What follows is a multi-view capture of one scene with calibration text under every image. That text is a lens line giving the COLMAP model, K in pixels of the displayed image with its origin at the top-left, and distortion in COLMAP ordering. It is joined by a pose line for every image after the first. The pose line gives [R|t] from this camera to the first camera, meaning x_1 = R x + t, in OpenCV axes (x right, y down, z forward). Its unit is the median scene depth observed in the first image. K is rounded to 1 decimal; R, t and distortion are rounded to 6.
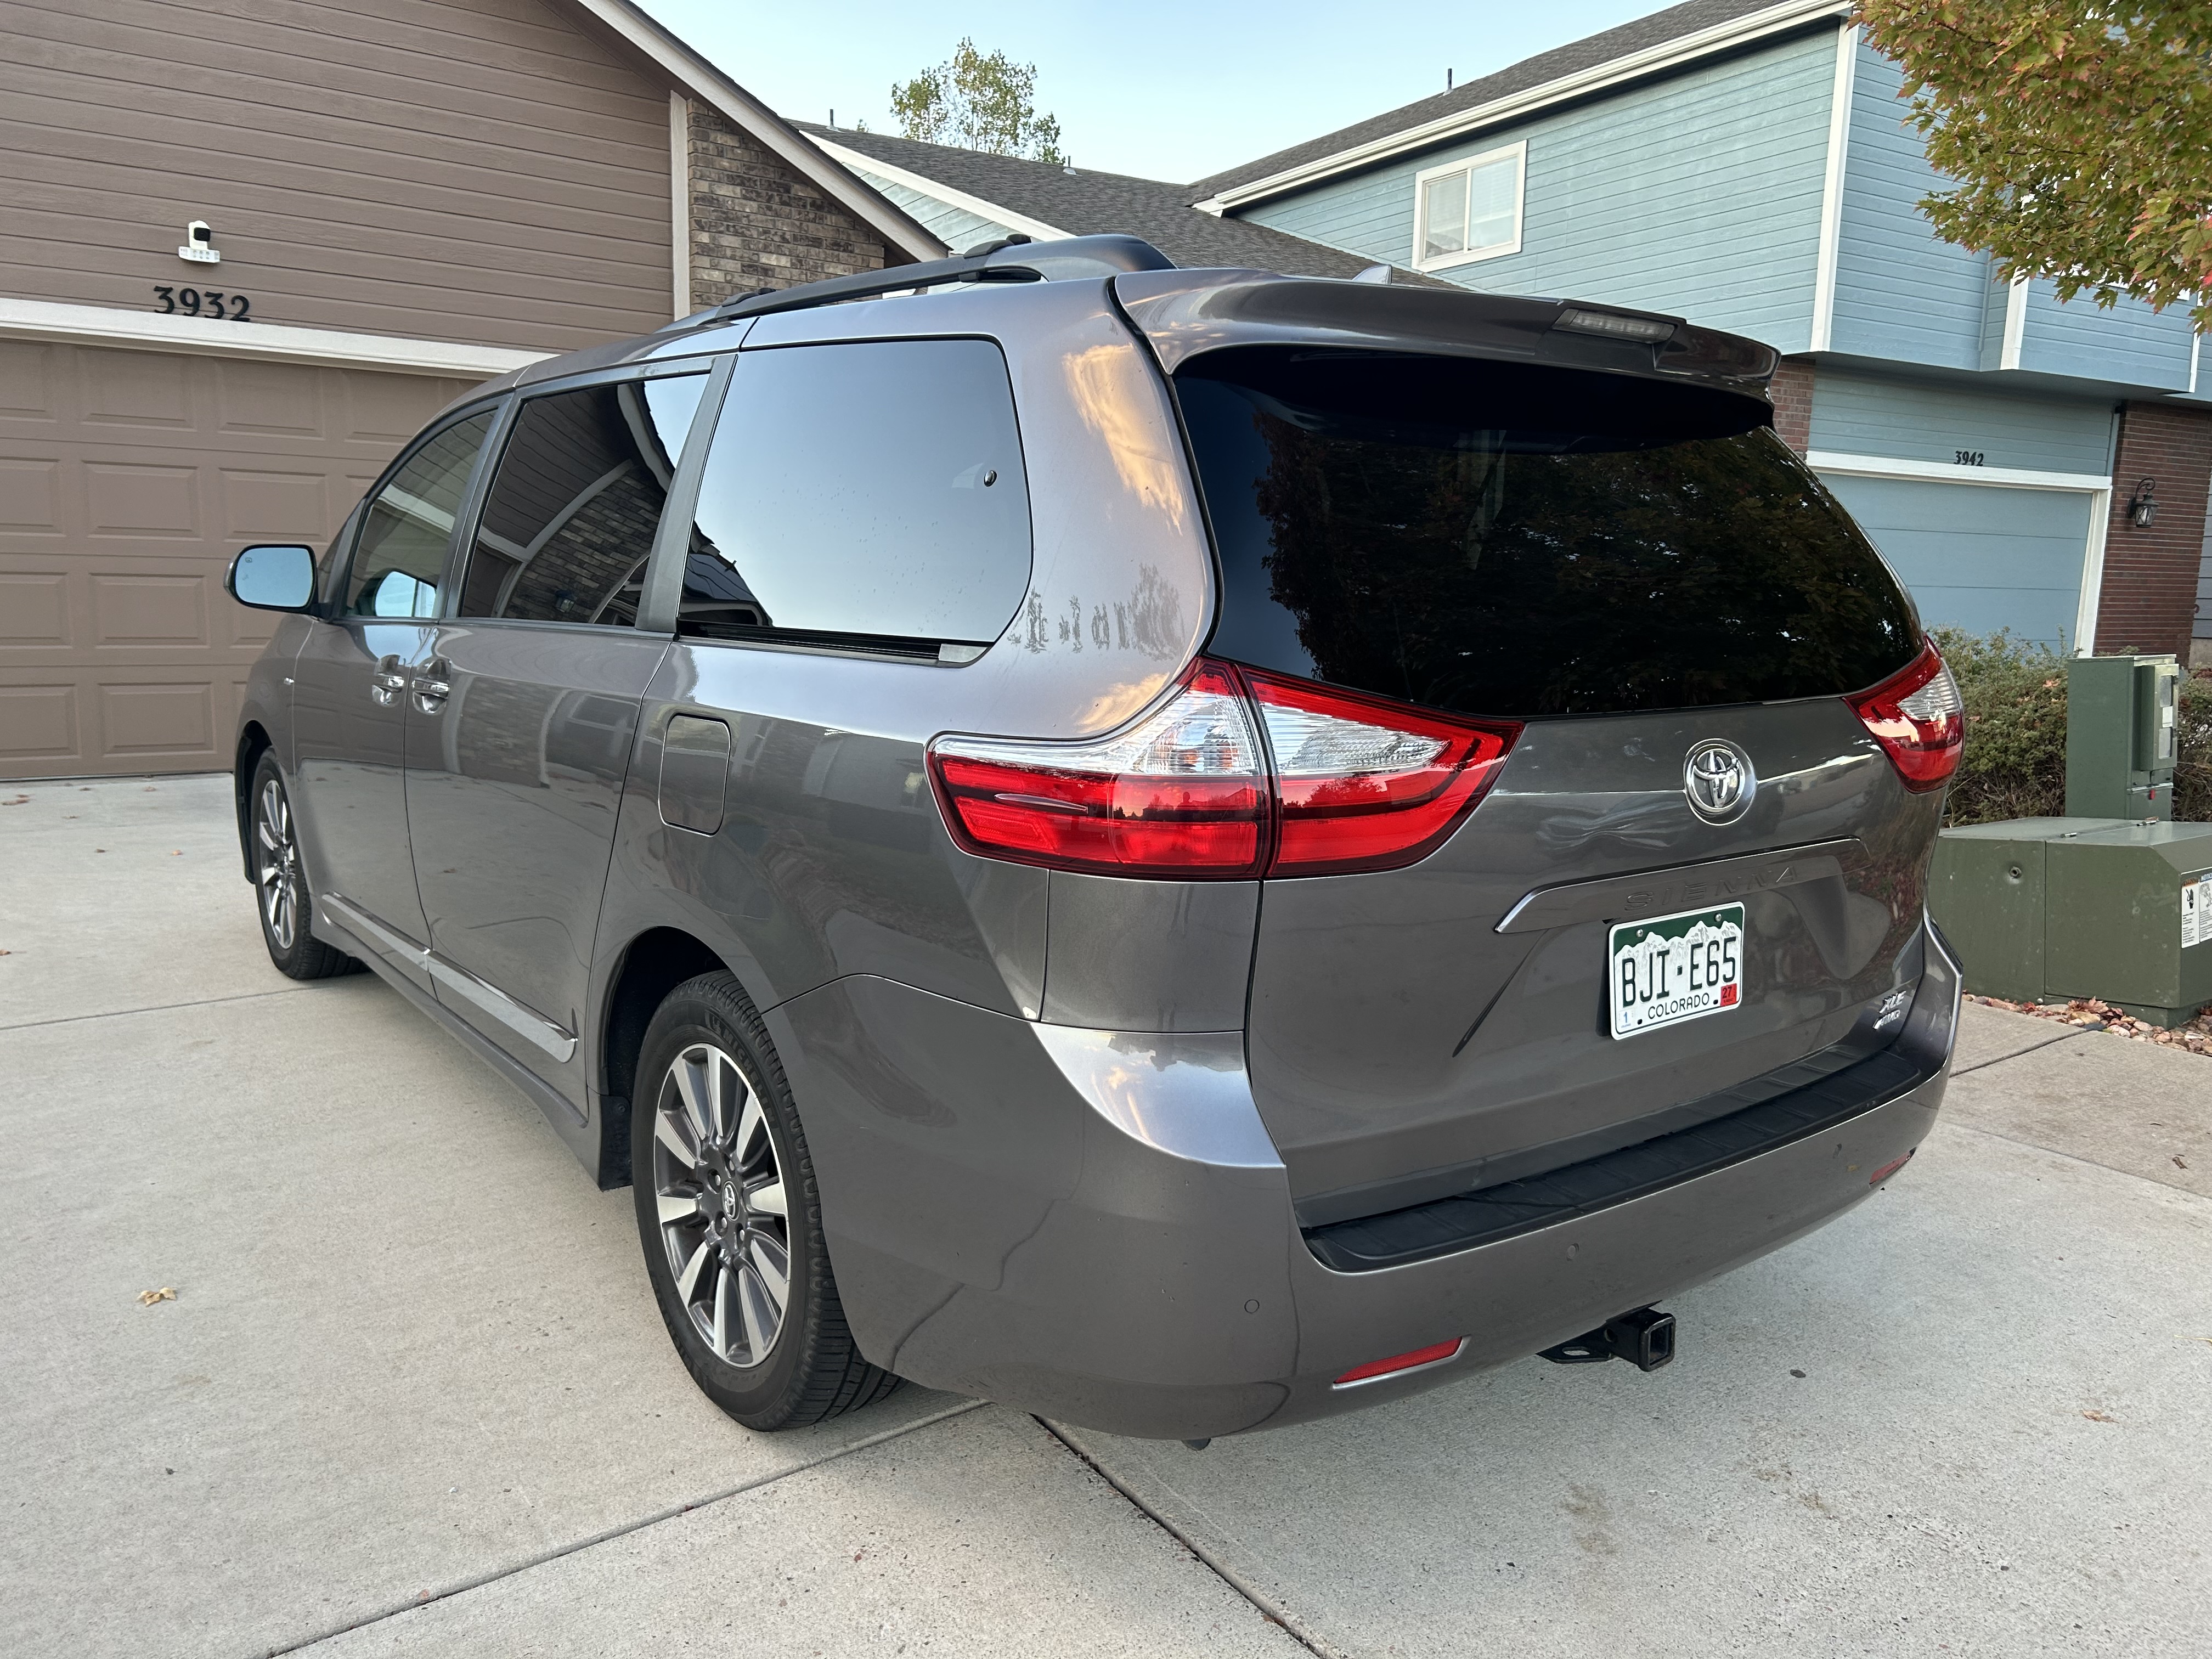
lens RADIAL K [[1658.2, 0, 1120.8], [0, 1658.2, 840.7], [0, 0, 1]] dist [0.014464, -0.000108]
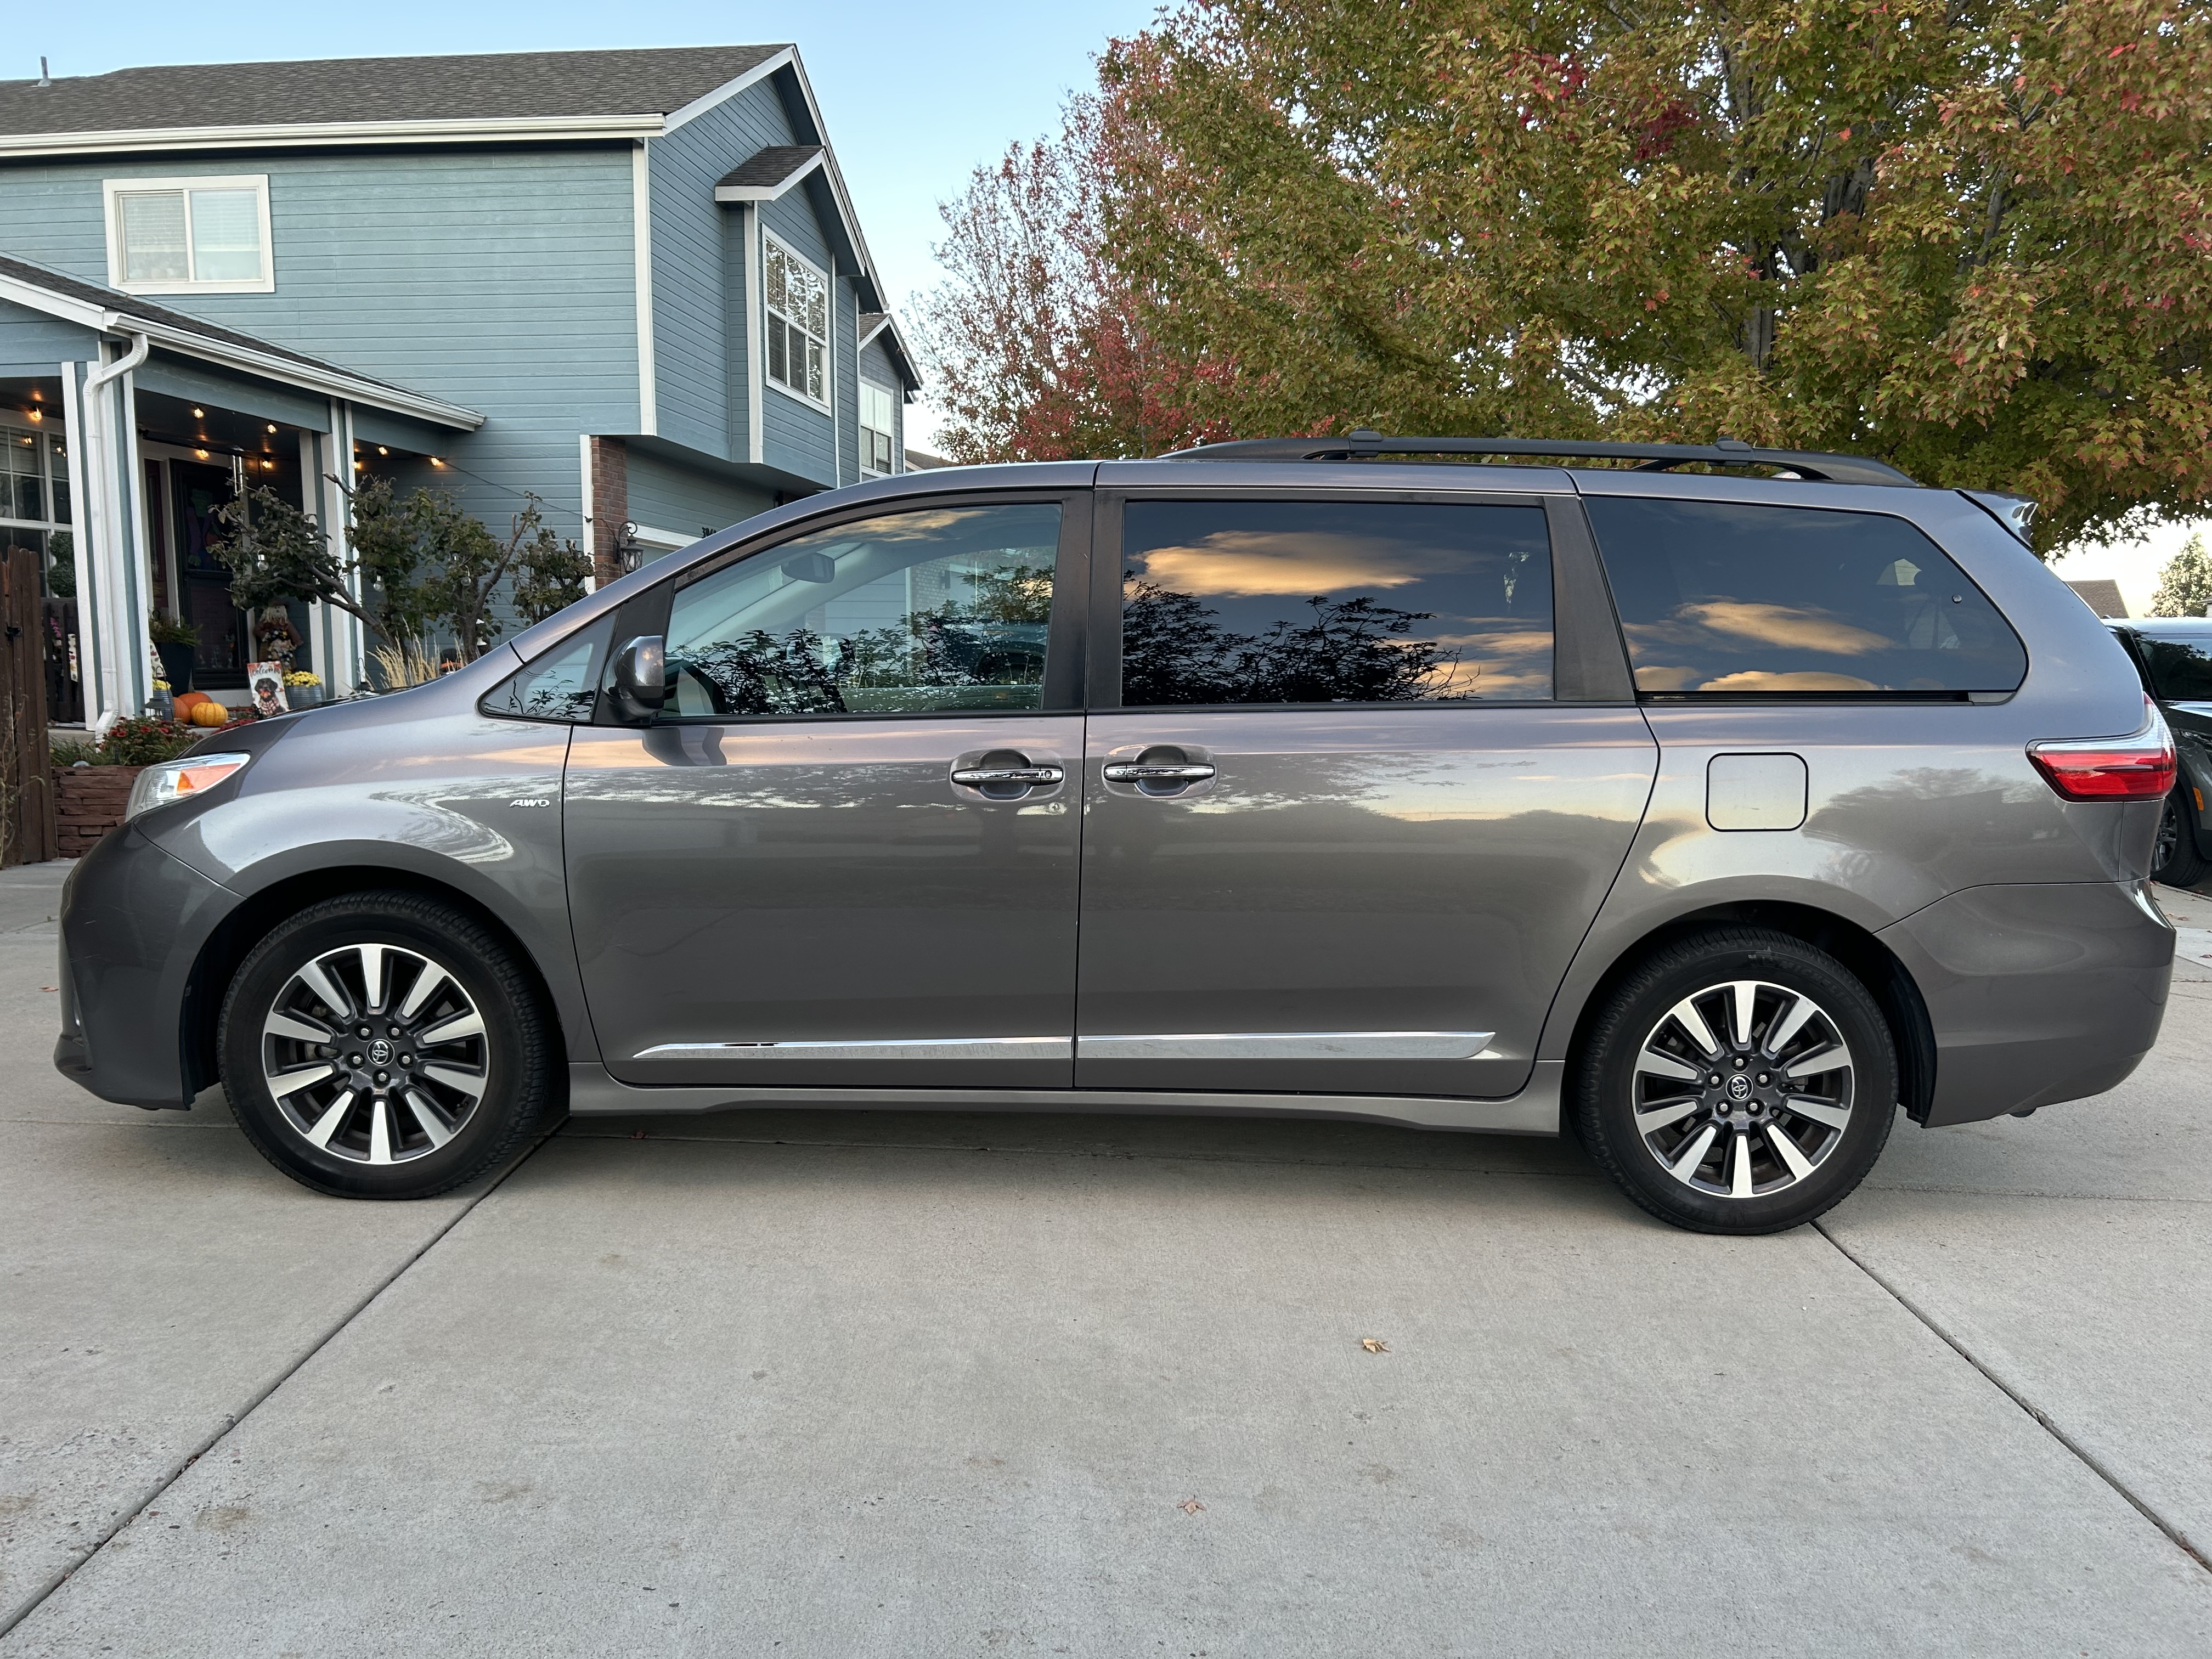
lens RADIAL K [[1662.1, 0, 1099.5], [0, 1662.1, 841.1], [0, 0, 1]] dist [0.050651, -0.060202]
pose [[0.606711, -0.107666, 0.787598, -0.303420], [0.131734, 0.990703, 0.033952, -0.021763], [-0.783931, 0.083155, 0.615254, 0.091768]]
